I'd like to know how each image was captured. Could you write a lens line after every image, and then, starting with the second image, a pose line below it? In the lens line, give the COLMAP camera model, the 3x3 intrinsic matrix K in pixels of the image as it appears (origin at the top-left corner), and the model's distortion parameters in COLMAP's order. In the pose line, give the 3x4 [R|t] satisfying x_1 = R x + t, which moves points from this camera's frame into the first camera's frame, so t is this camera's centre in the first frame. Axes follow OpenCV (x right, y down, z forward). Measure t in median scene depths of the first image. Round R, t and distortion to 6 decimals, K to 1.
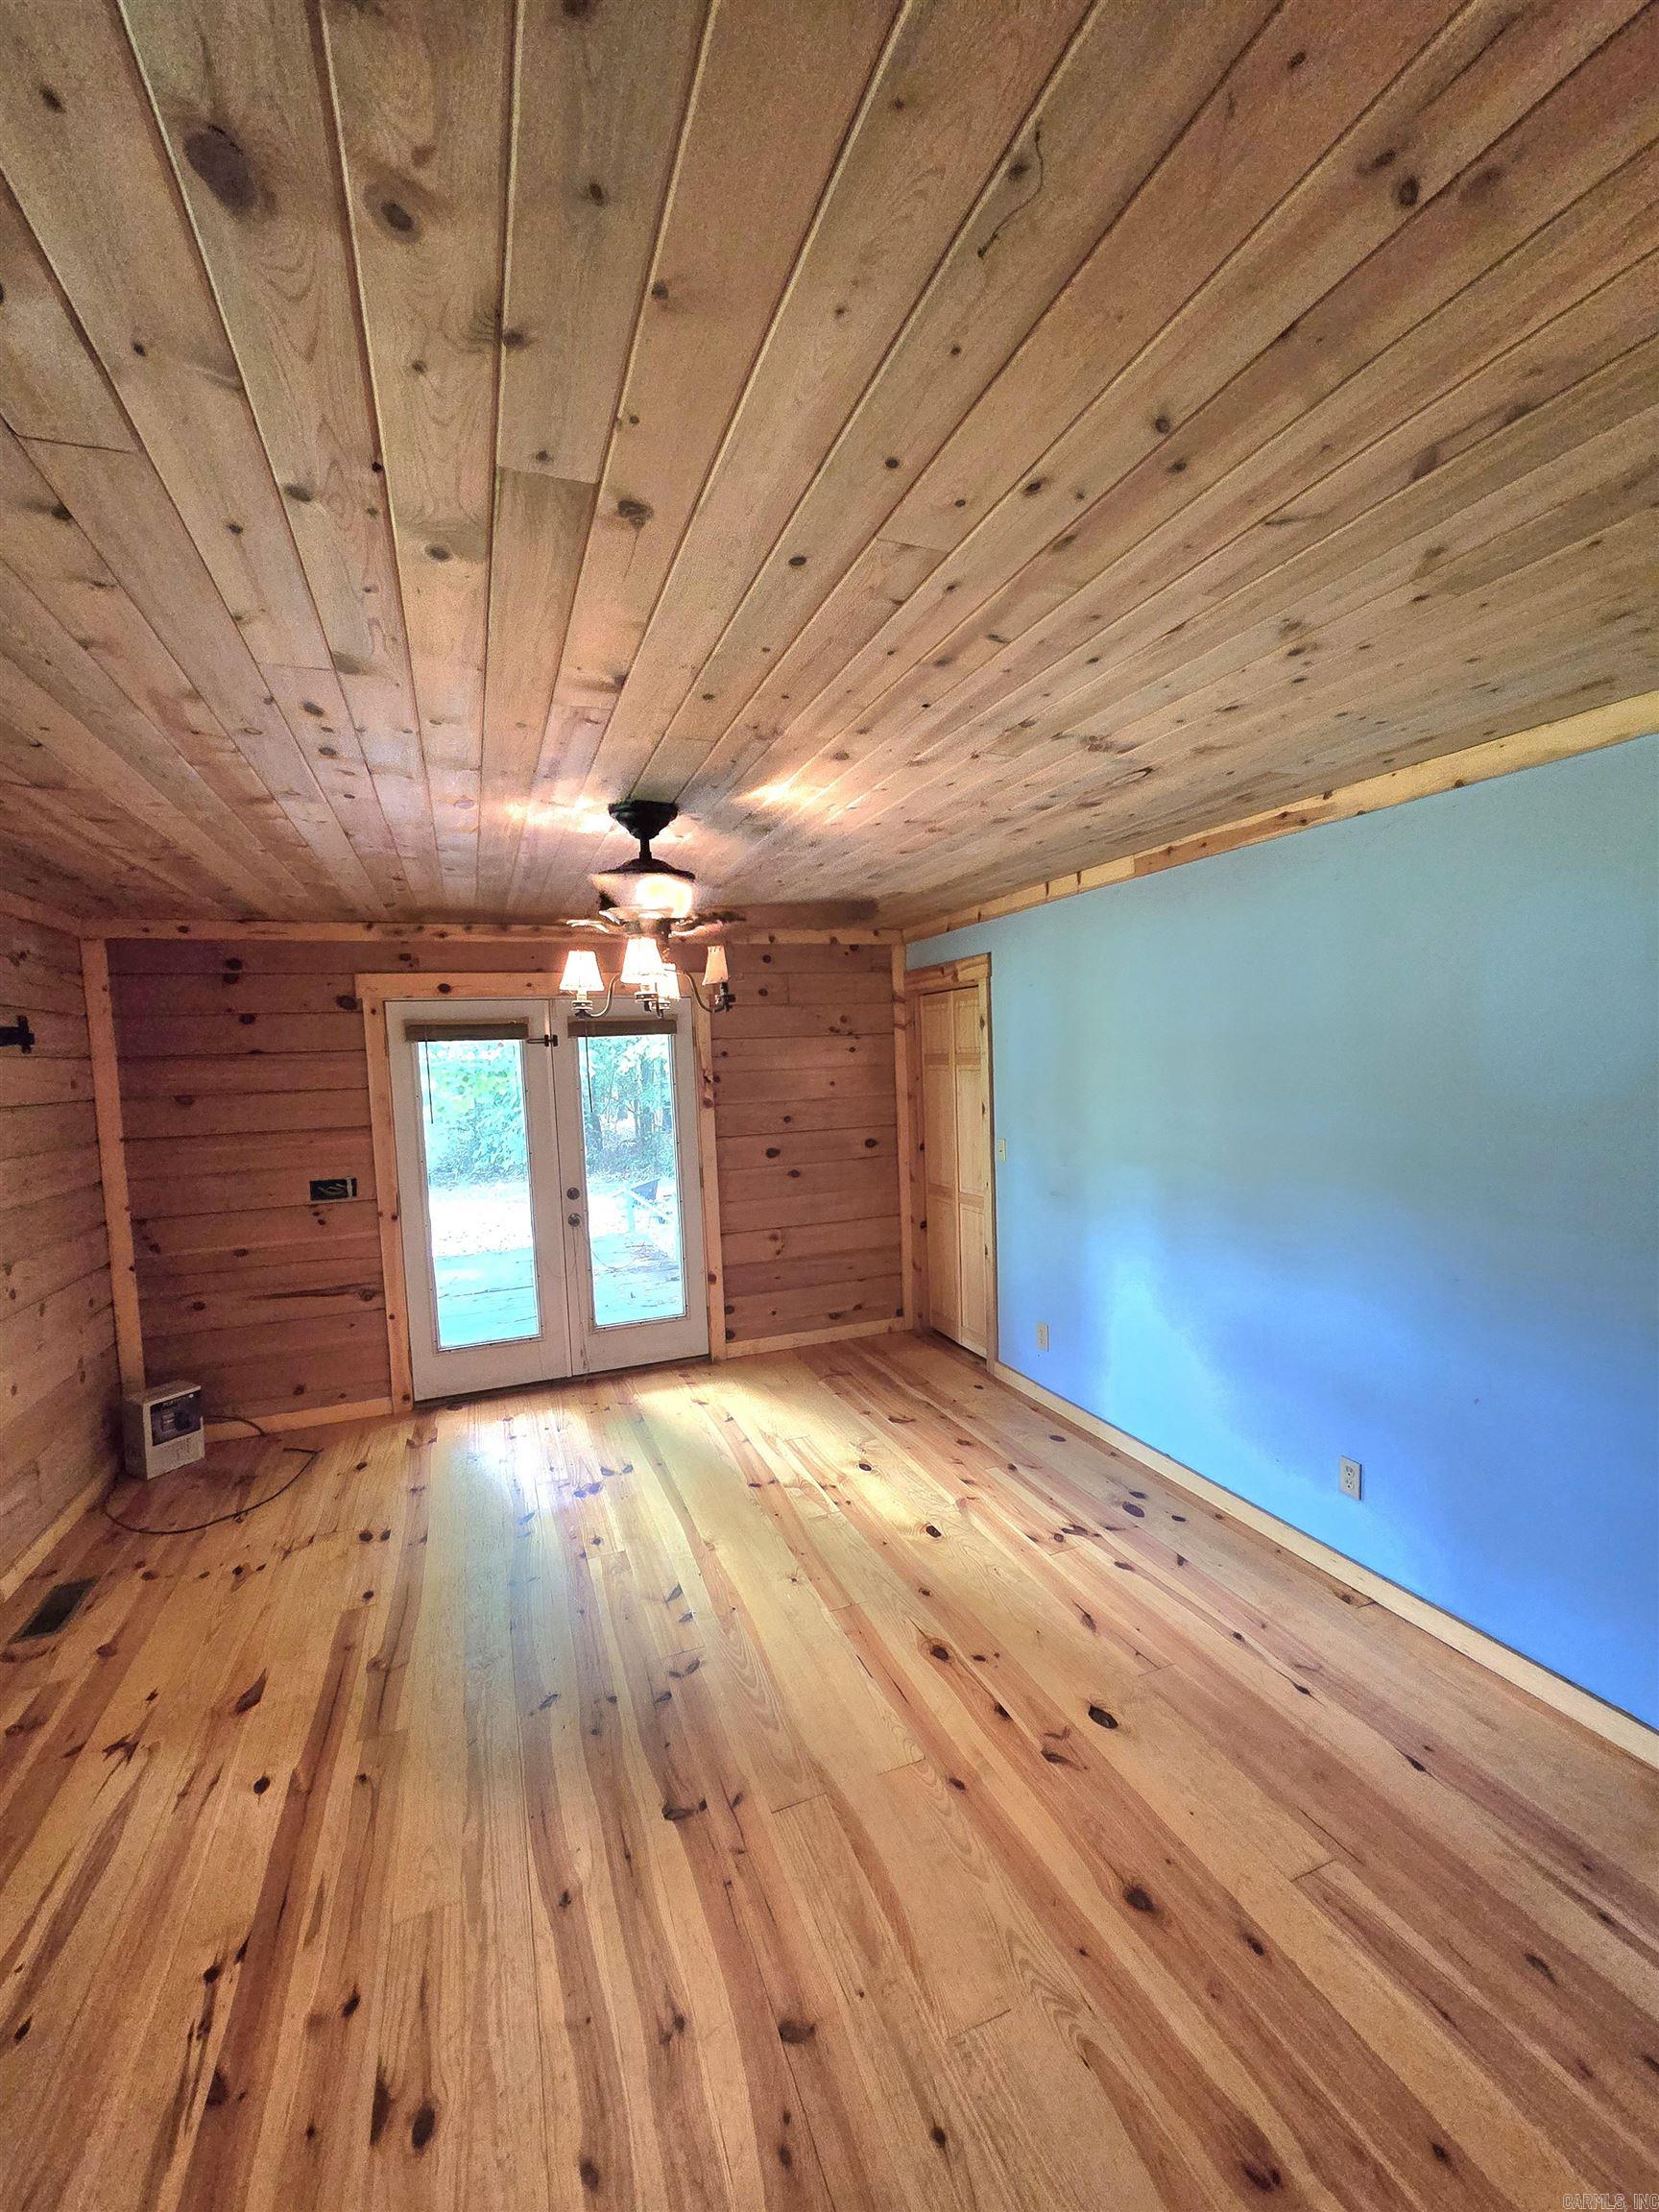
lens RADIAL K [[902.2, 0, 826.7], [0, 902.2, 1114.5], [0, 0, 1]] dist [0.000985, 0.000483]
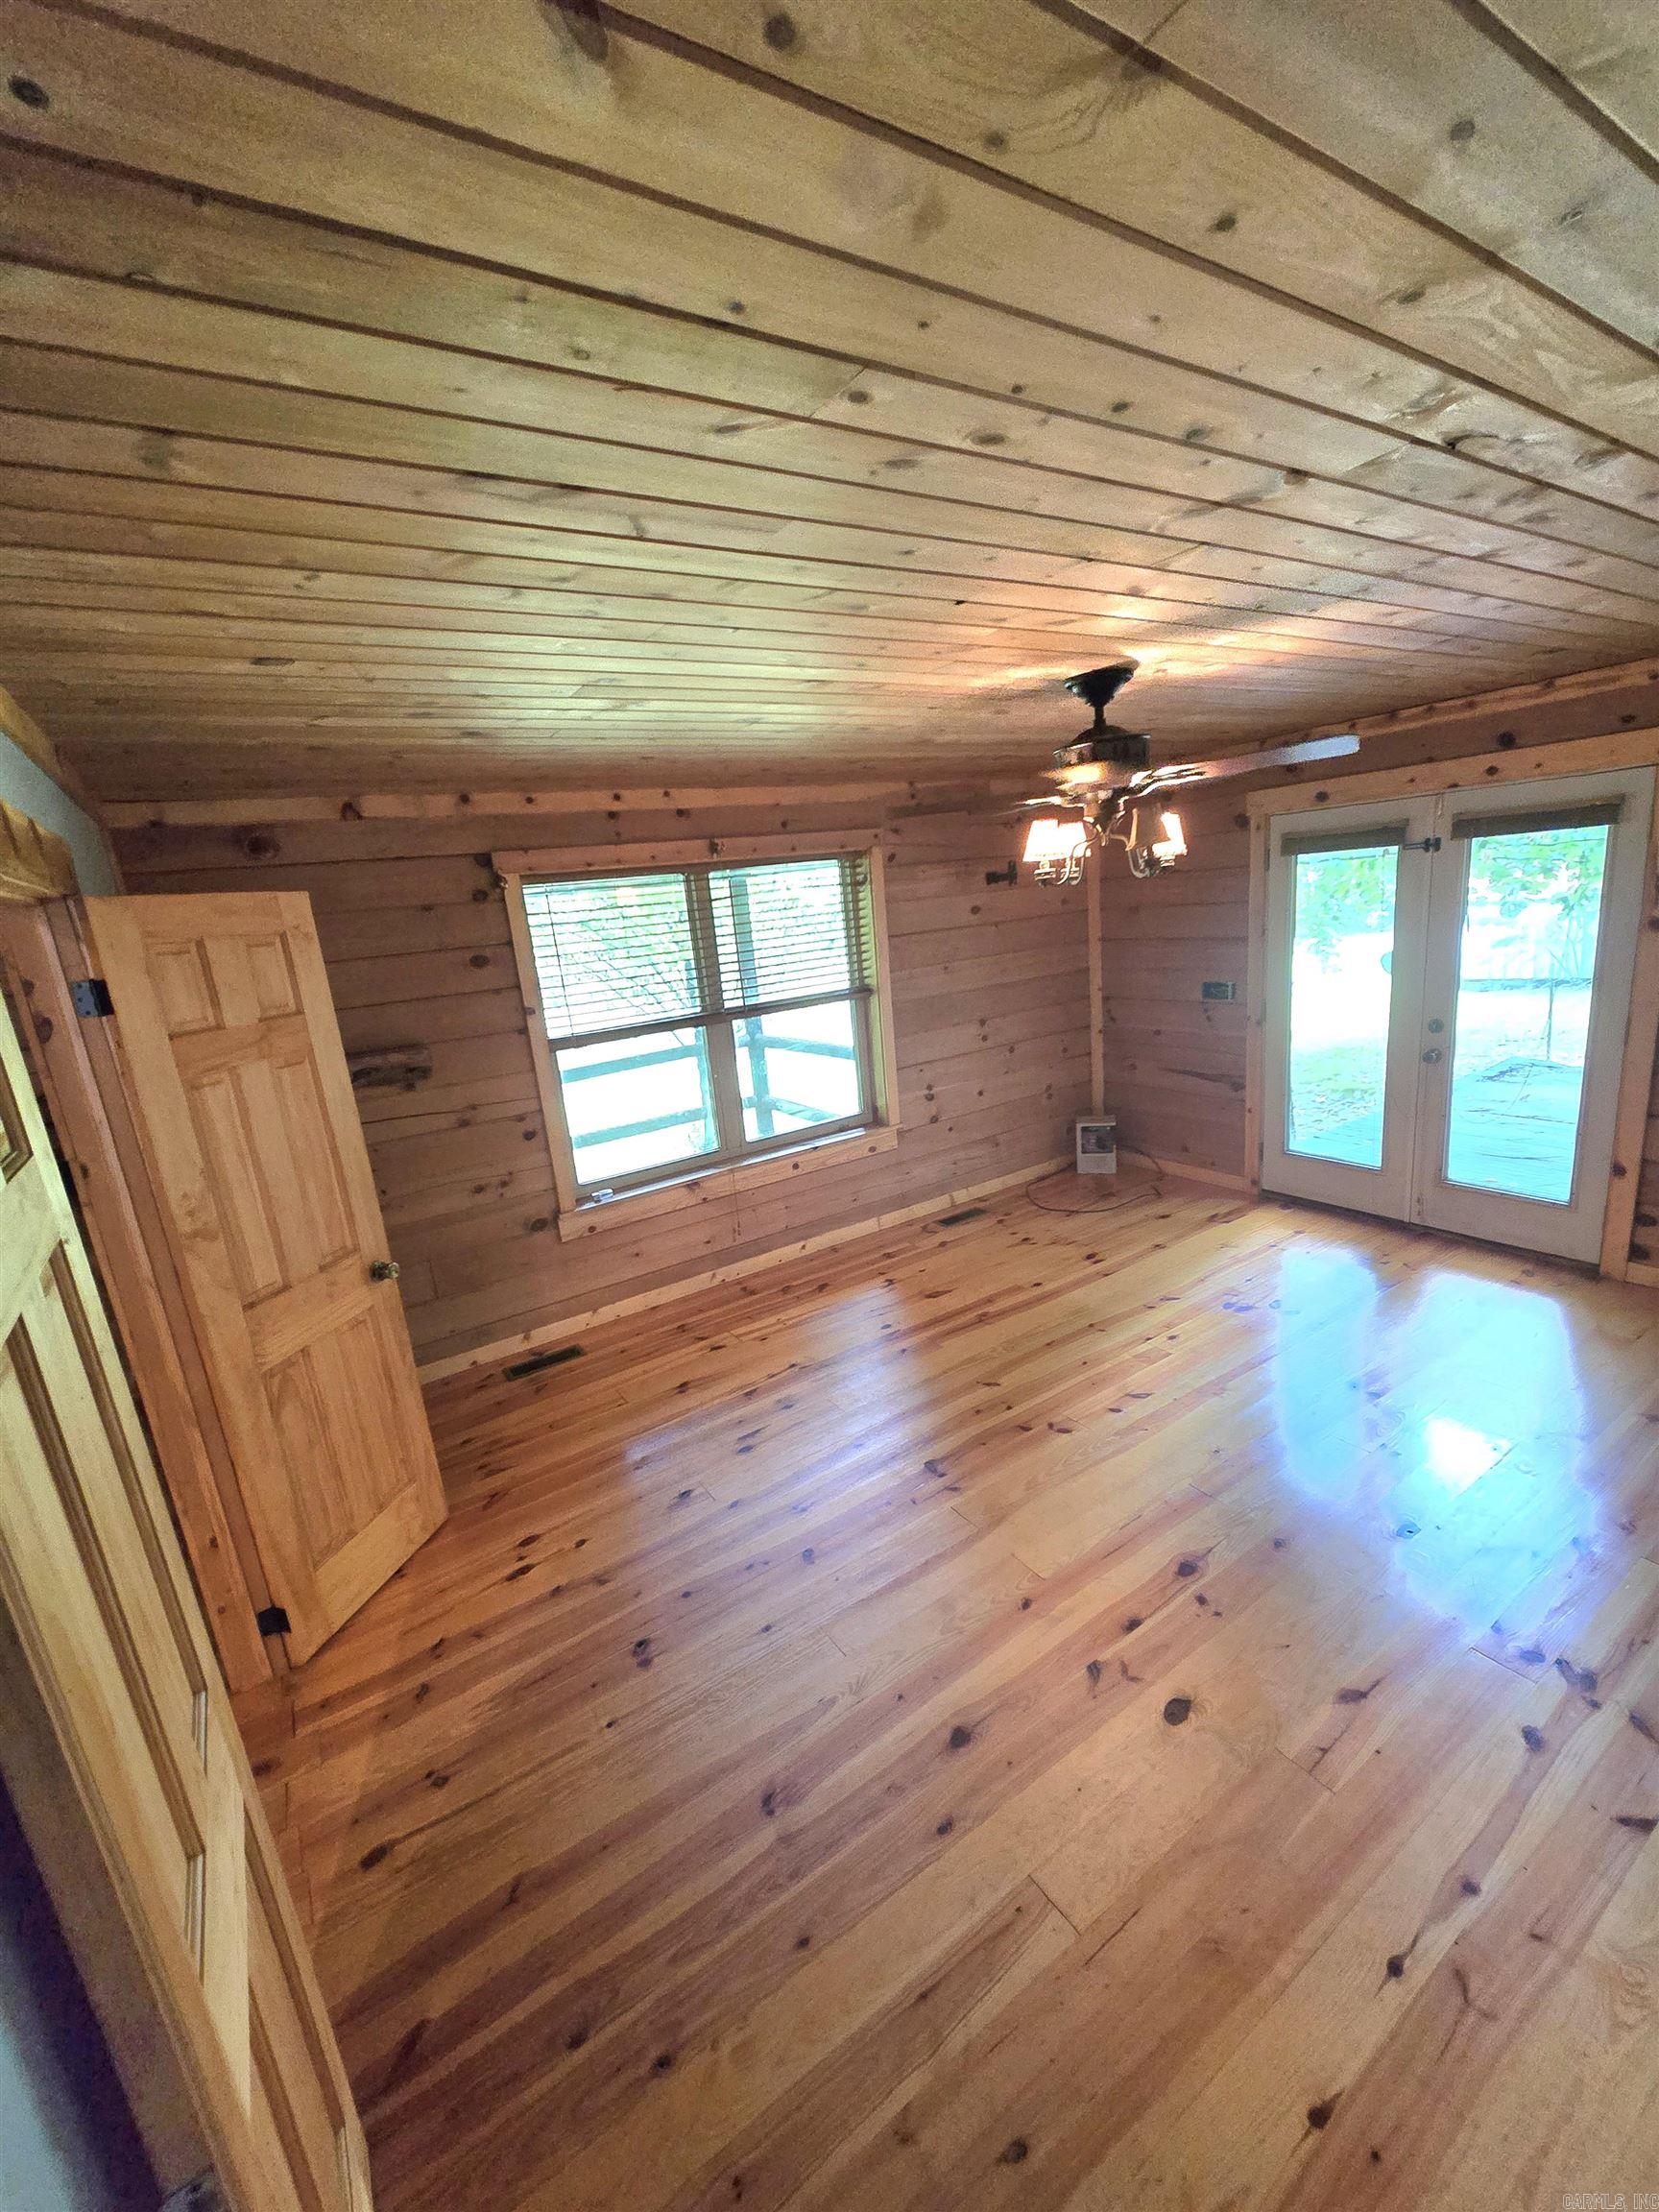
lens RADIAL K [[902.2, 0, 822.5], [0, 902.2, 1111.4], [0, 0, 1]] dist [0.000985, 0.000483]
pose [[0.203655, 0.245230, -0.947833, 0.519175], [0.025457, 0.966468, 0.255521, -0.081825], [0.978712, -0.076167, 0.190583, 0.292167]]
